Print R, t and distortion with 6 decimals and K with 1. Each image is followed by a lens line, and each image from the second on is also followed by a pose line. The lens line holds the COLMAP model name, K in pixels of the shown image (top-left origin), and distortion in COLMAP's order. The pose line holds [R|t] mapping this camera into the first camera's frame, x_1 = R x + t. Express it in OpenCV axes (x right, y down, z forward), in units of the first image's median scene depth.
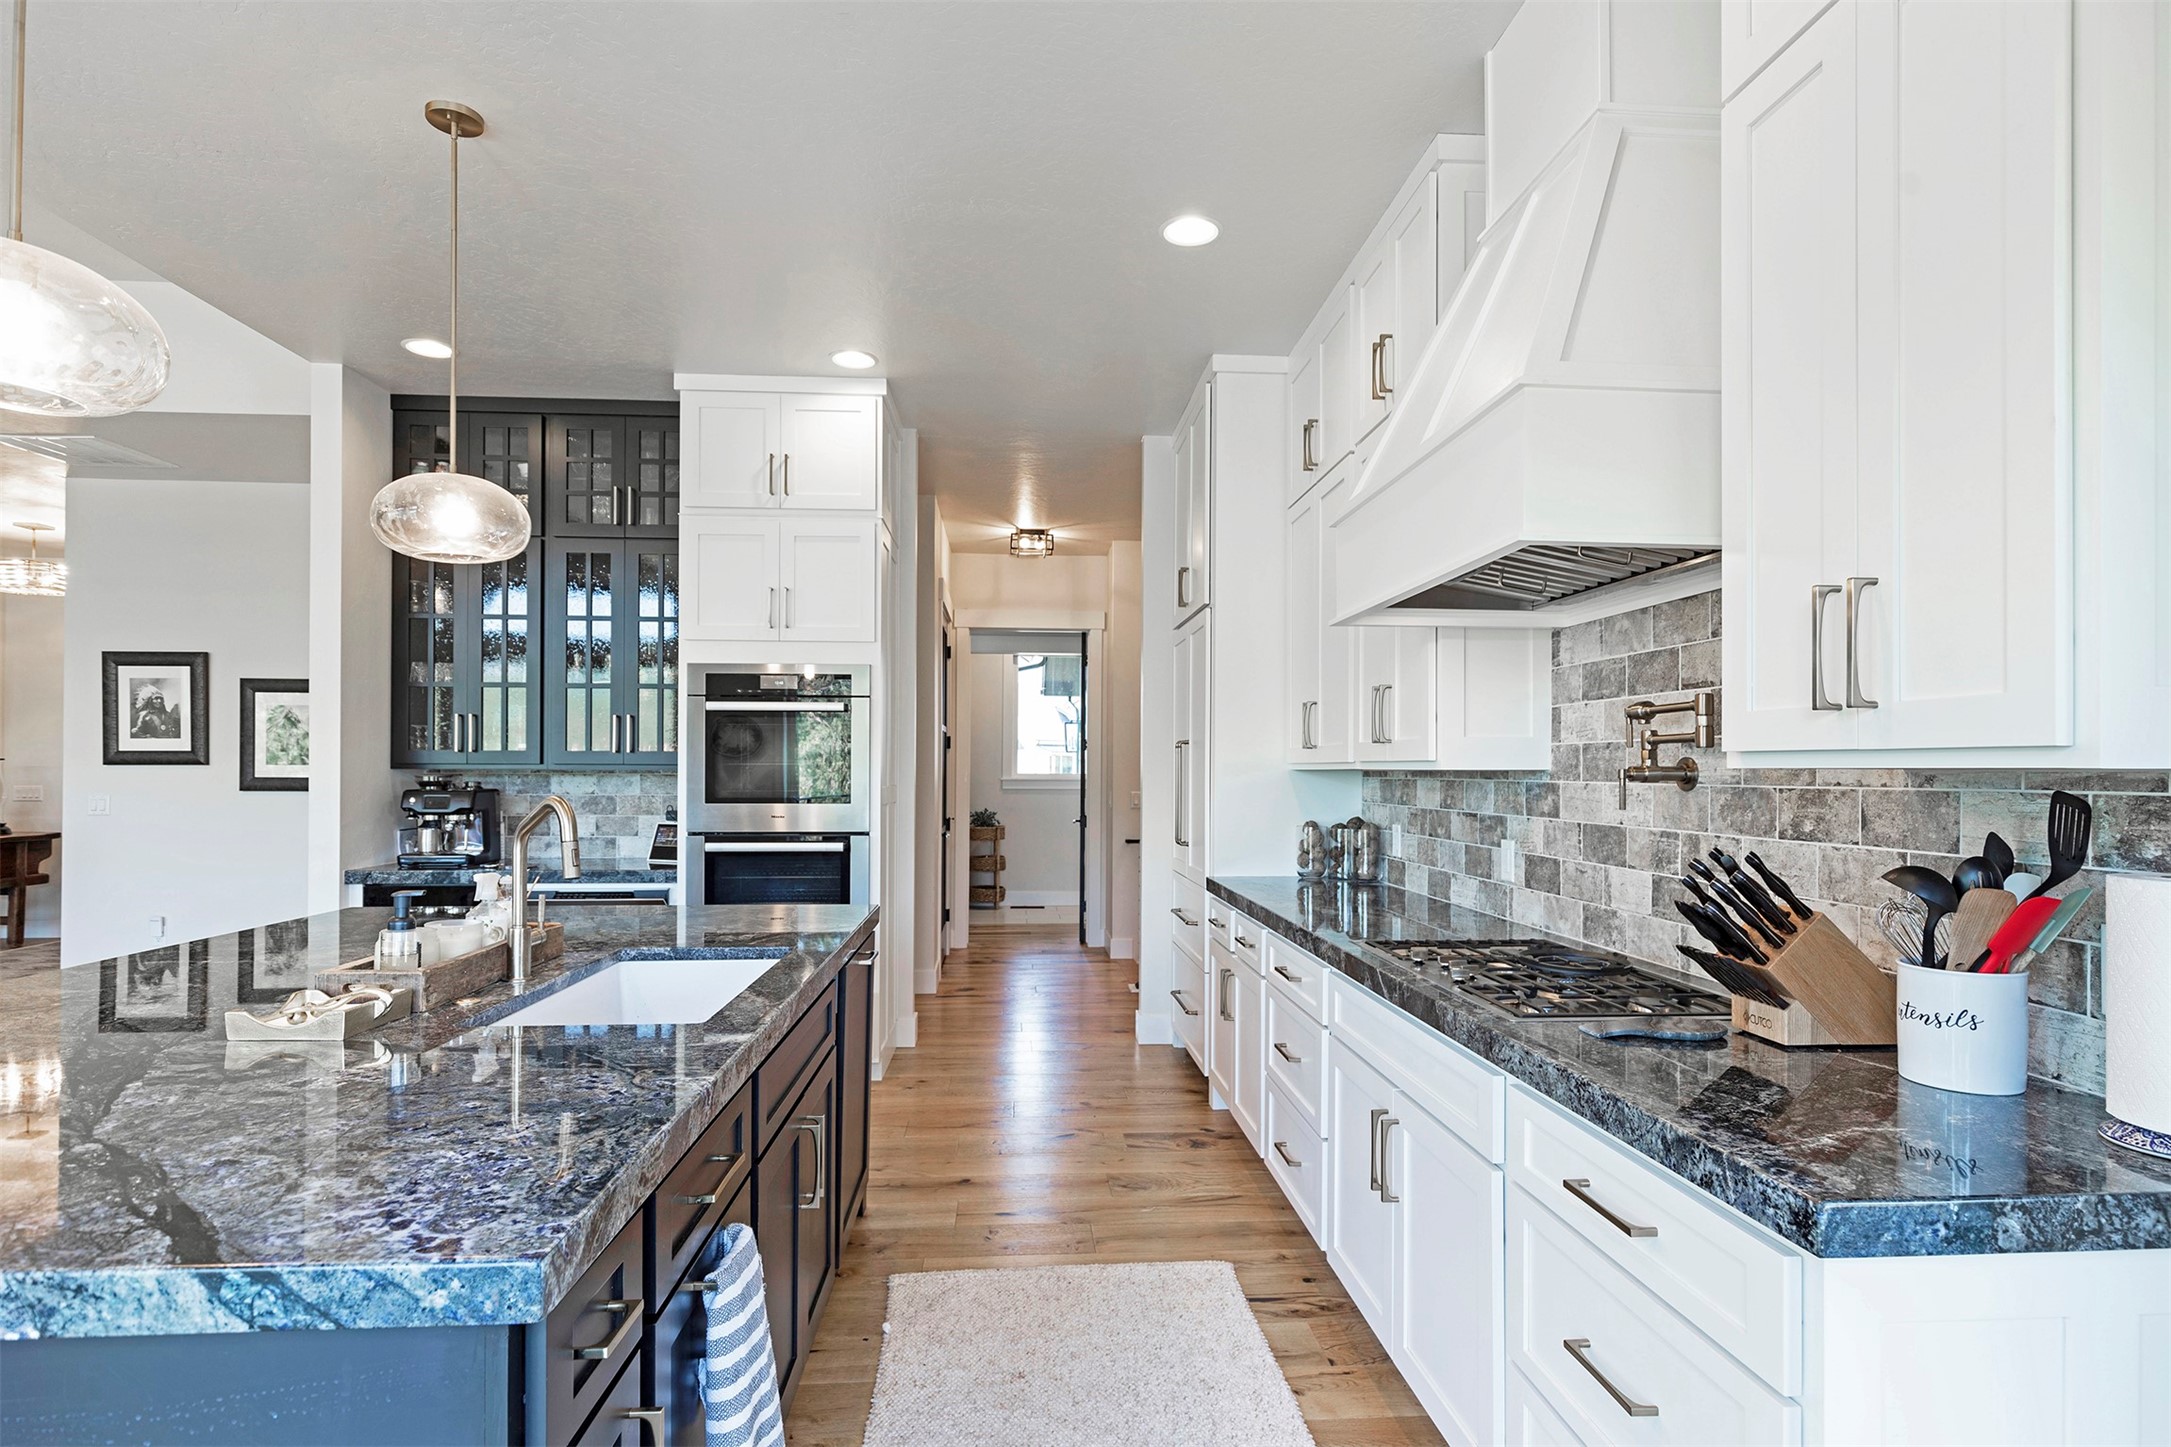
lens RADIAL K [[1115.6, 0, 1085.5], [0, 1115.6, 723.5], [0, 0, 1]] dist [-0.001994, -0.000251]
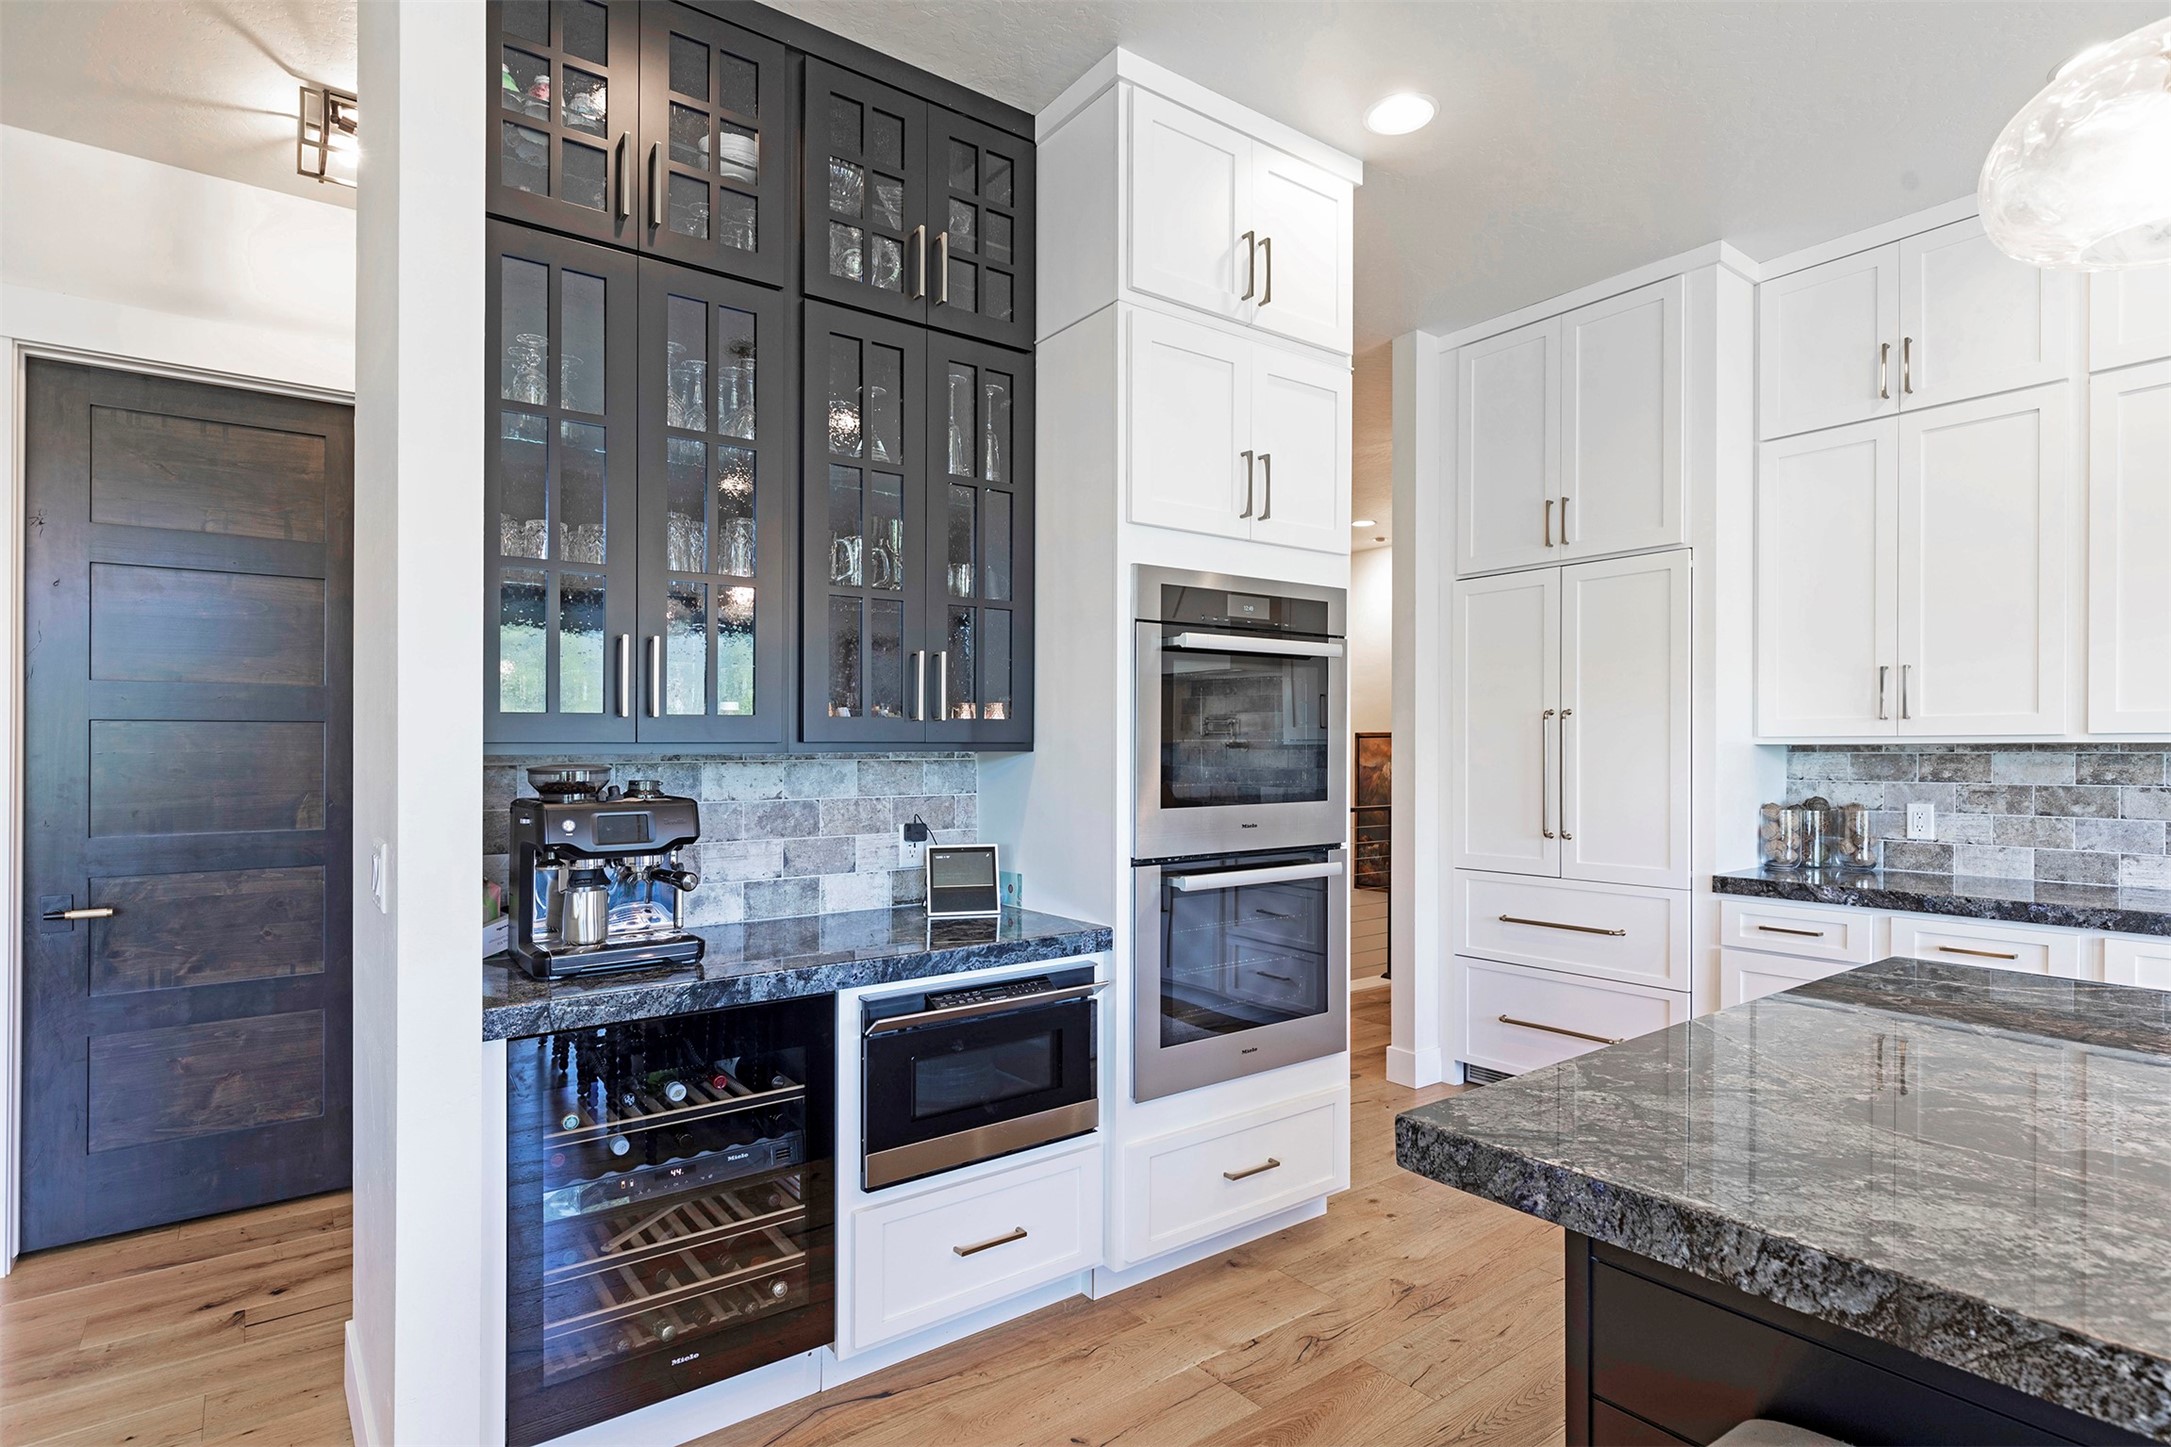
lens RADIAL K [[1115.6, 0, 1085.5], [0, 1115.6, 723.5], [0, 0, 1]] dist [-0.001994, -0.000251]
pose [[0.838628, 0.005789, 0.544674, -0.641793], [-0.013767, 0.999849, 0.010571, 0.020727], [-0.544531, -0.016364, 0.838581, 0.500550]]
